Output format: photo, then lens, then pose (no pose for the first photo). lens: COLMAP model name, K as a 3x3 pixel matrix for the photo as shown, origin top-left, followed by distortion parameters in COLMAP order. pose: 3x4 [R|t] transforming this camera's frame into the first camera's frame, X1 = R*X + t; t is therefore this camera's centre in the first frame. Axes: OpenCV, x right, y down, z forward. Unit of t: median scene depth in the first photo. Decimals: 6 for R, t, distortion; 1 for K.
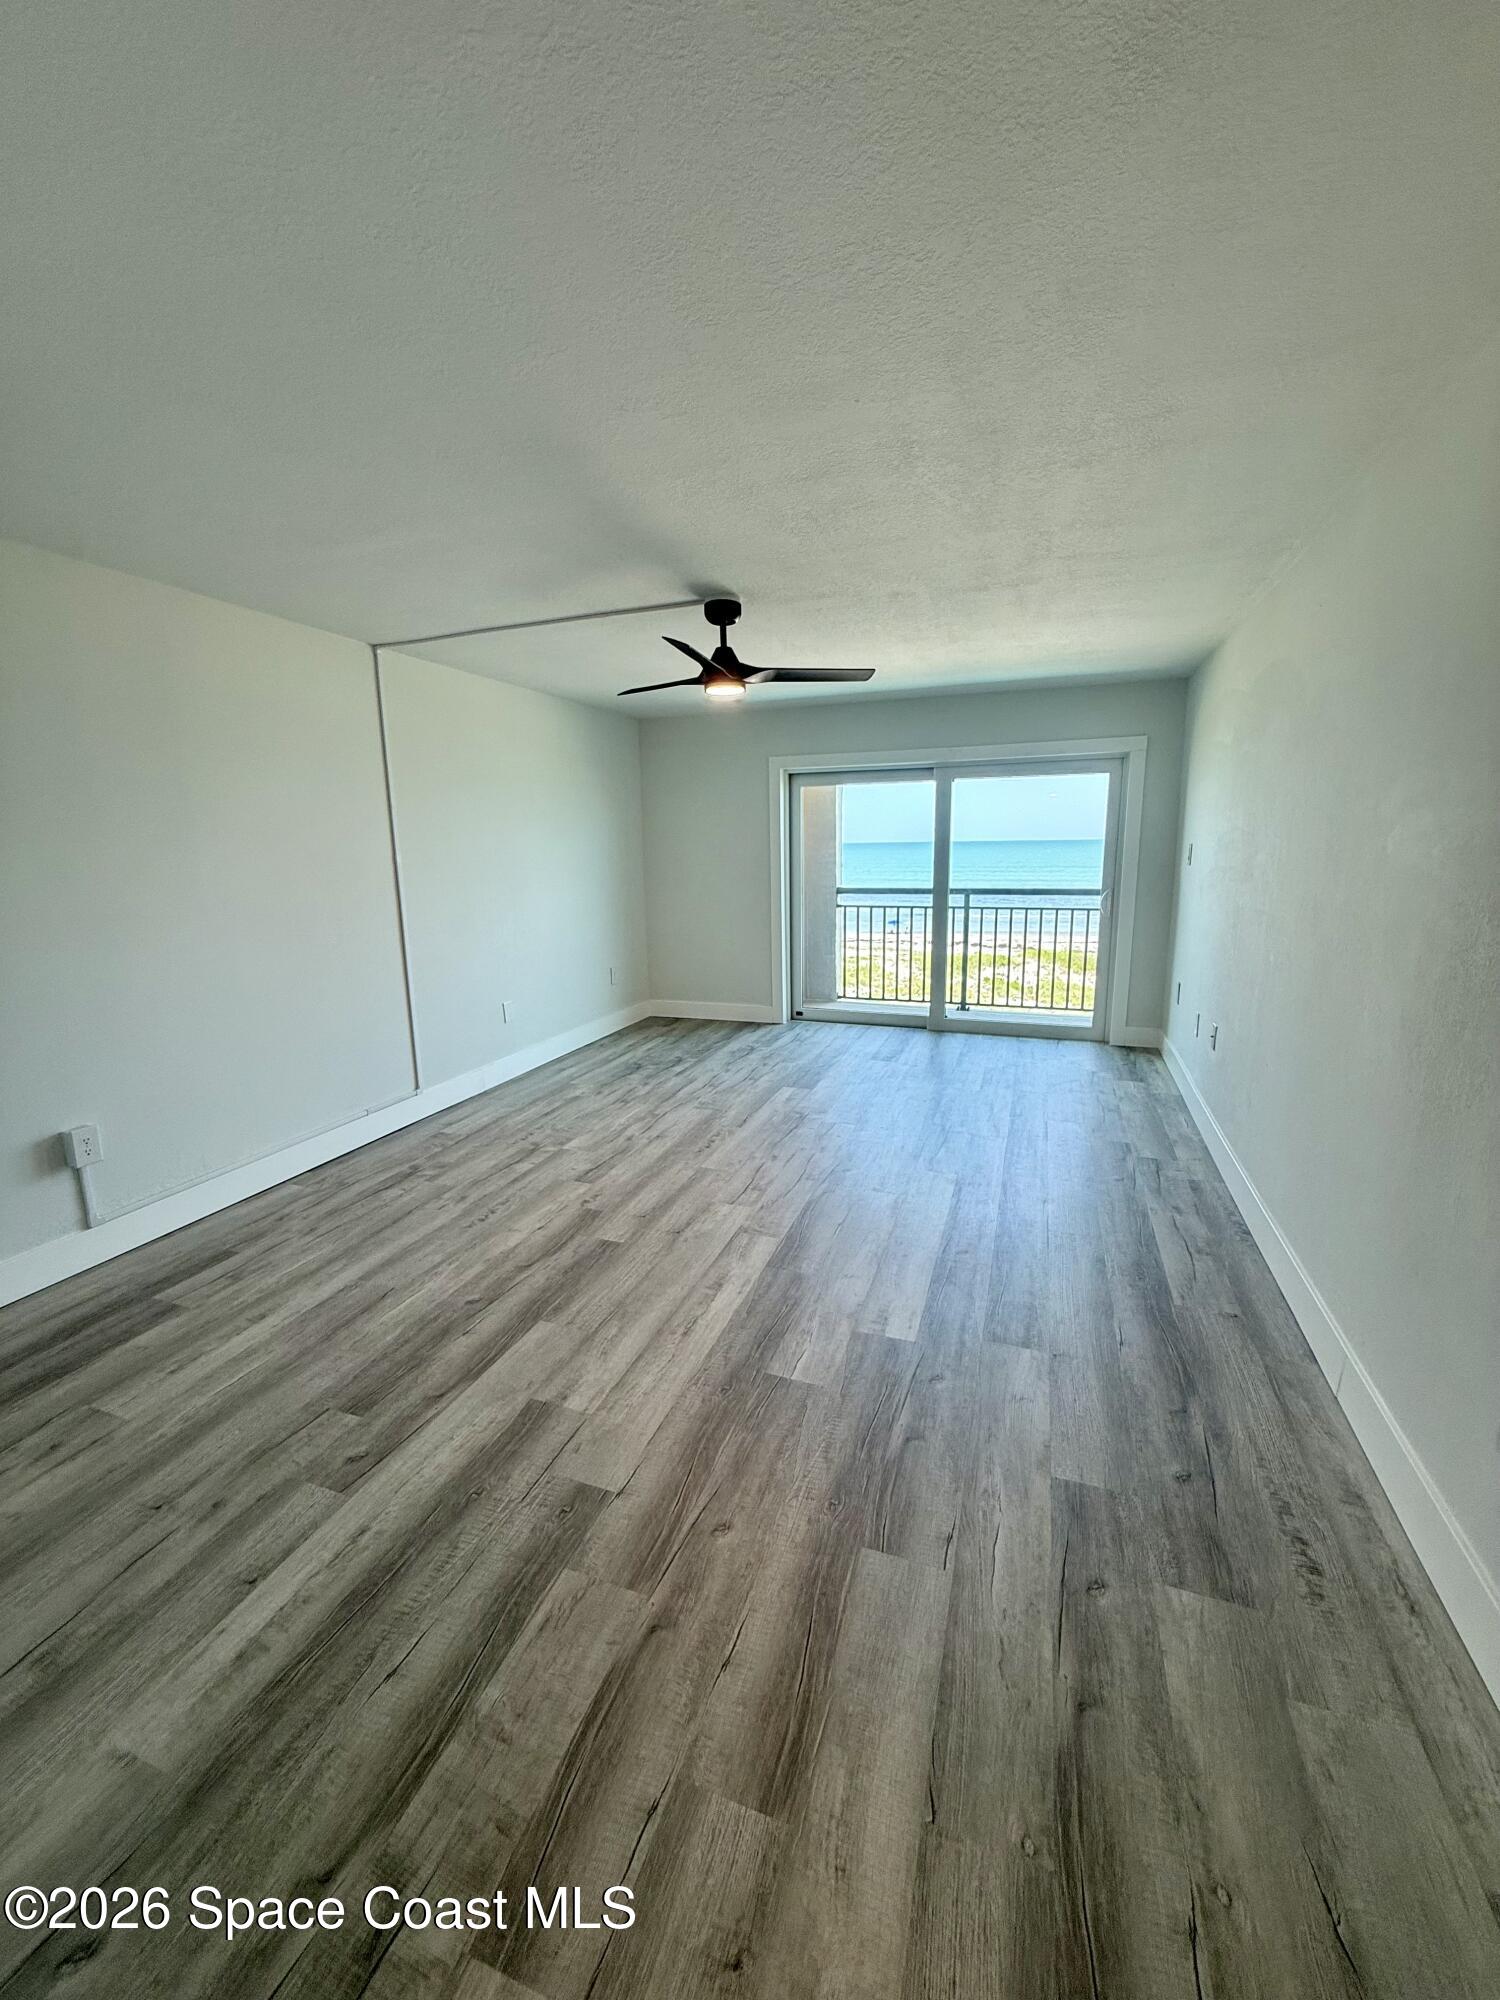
lens RADIAL K [[795.9, 0, 750.0], [0, 795.9, 1000.0], [0, 0, 1]] dist [0.000639, 0.000265]
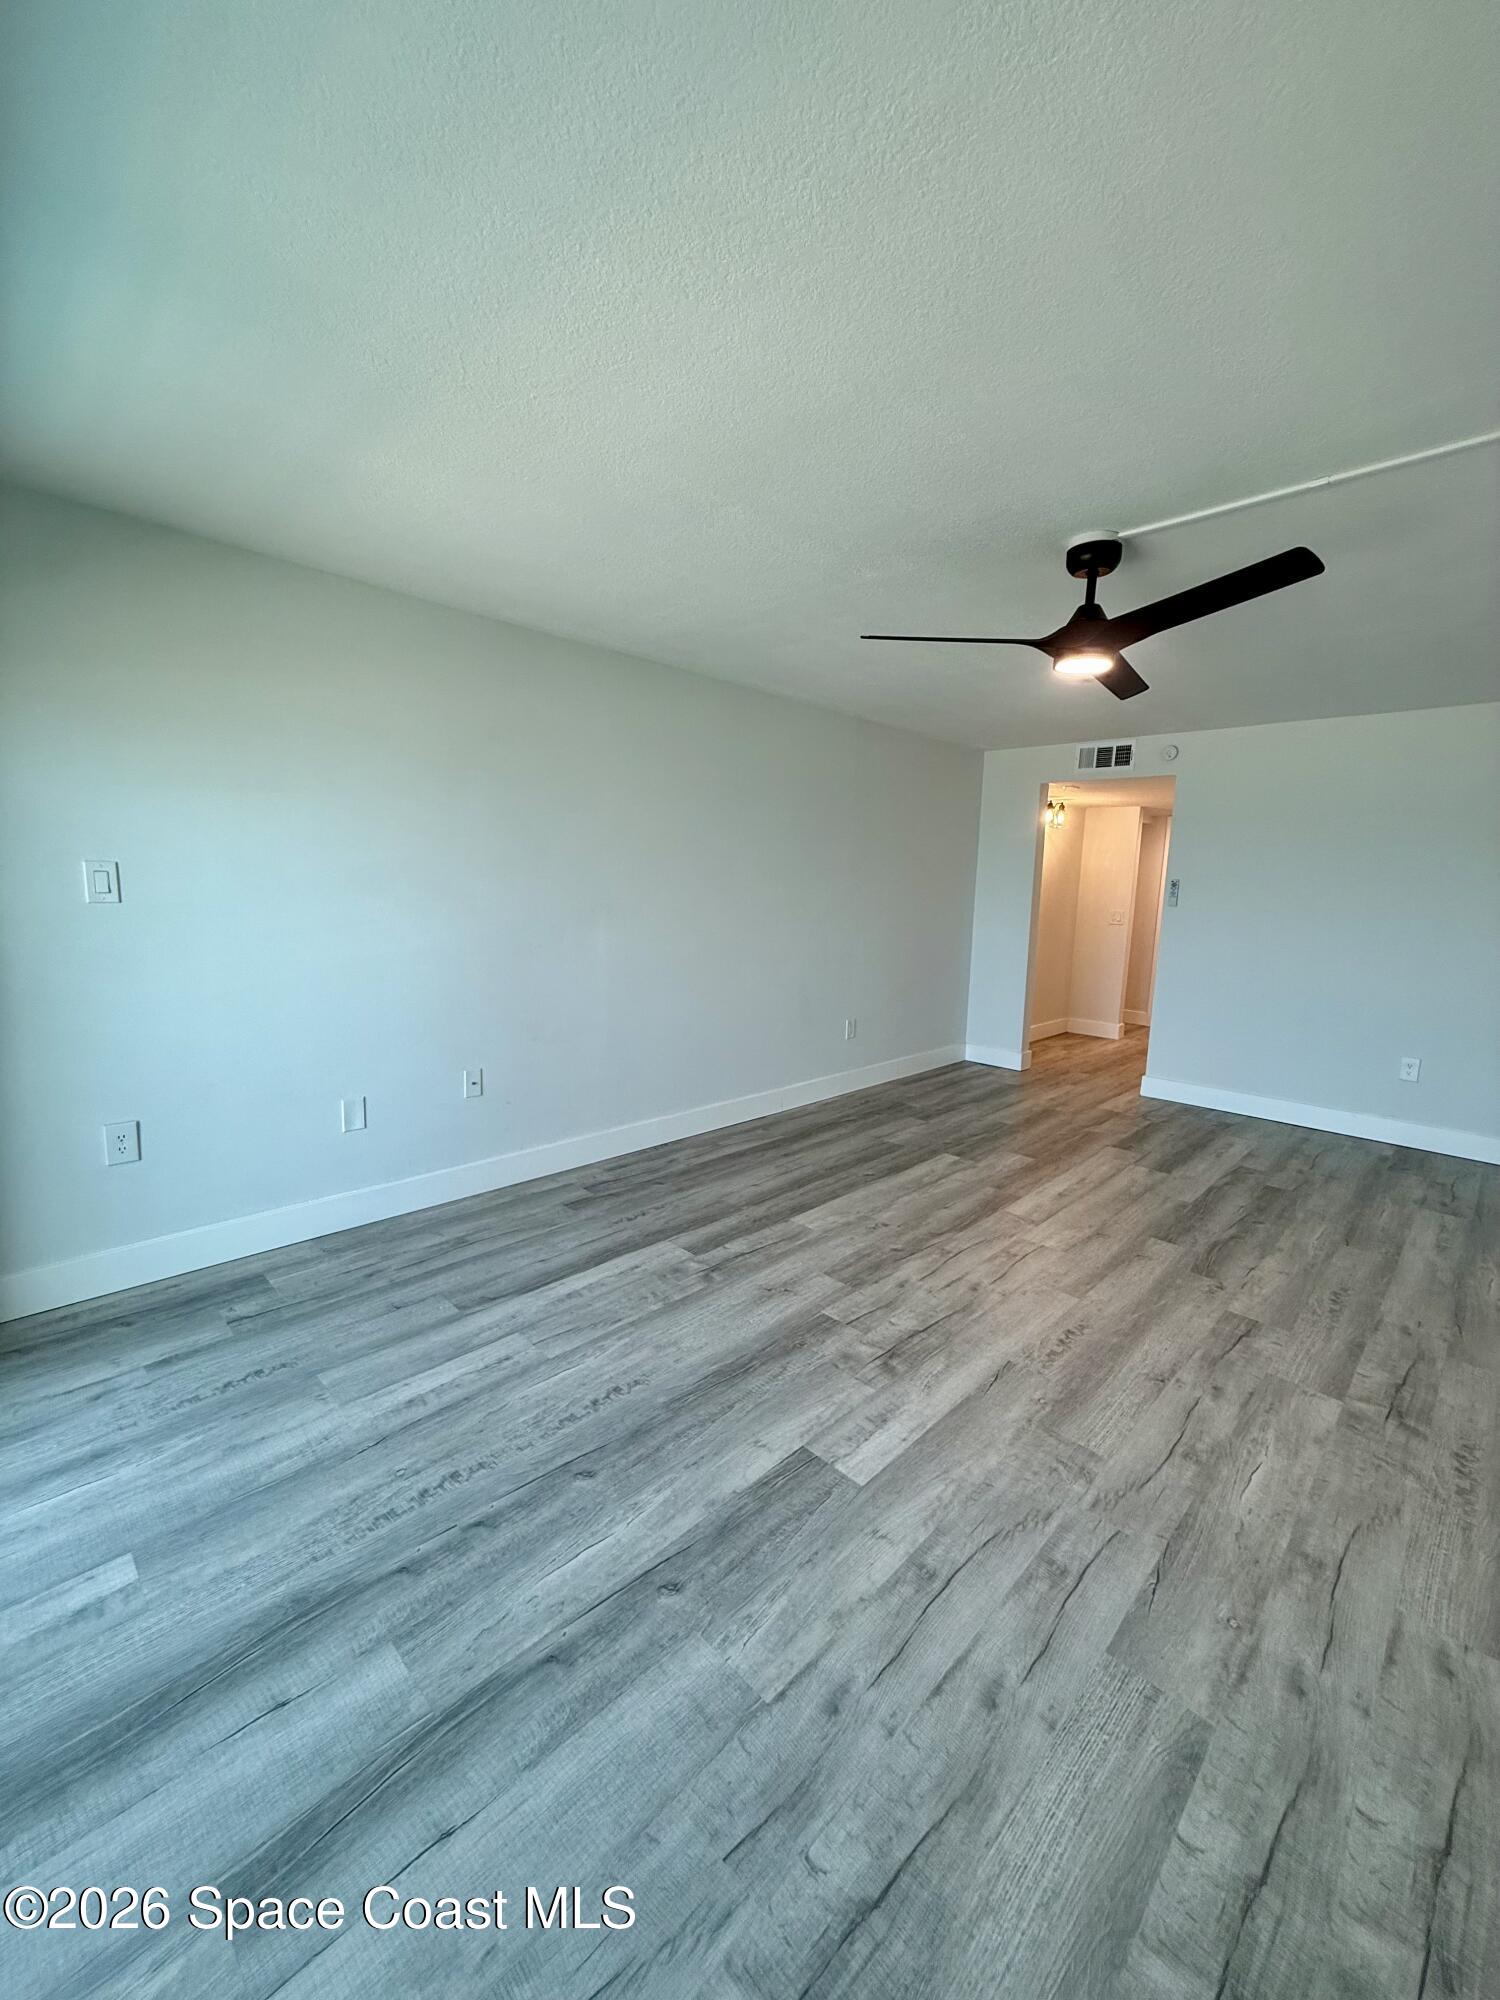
lens RADIAL K [[795.9, 0, 750.0], [0, 795.9, 1000.0], [0, 0, 1]] dist [0.000639, 0.000265]
pose [[-0.909061, -0.072708, 0.410270, -0.068732], [0.066986, 0.946346, 0.316137, -0.328709], [-0.411243, 0.314871, -0.855416, 1.725759]]
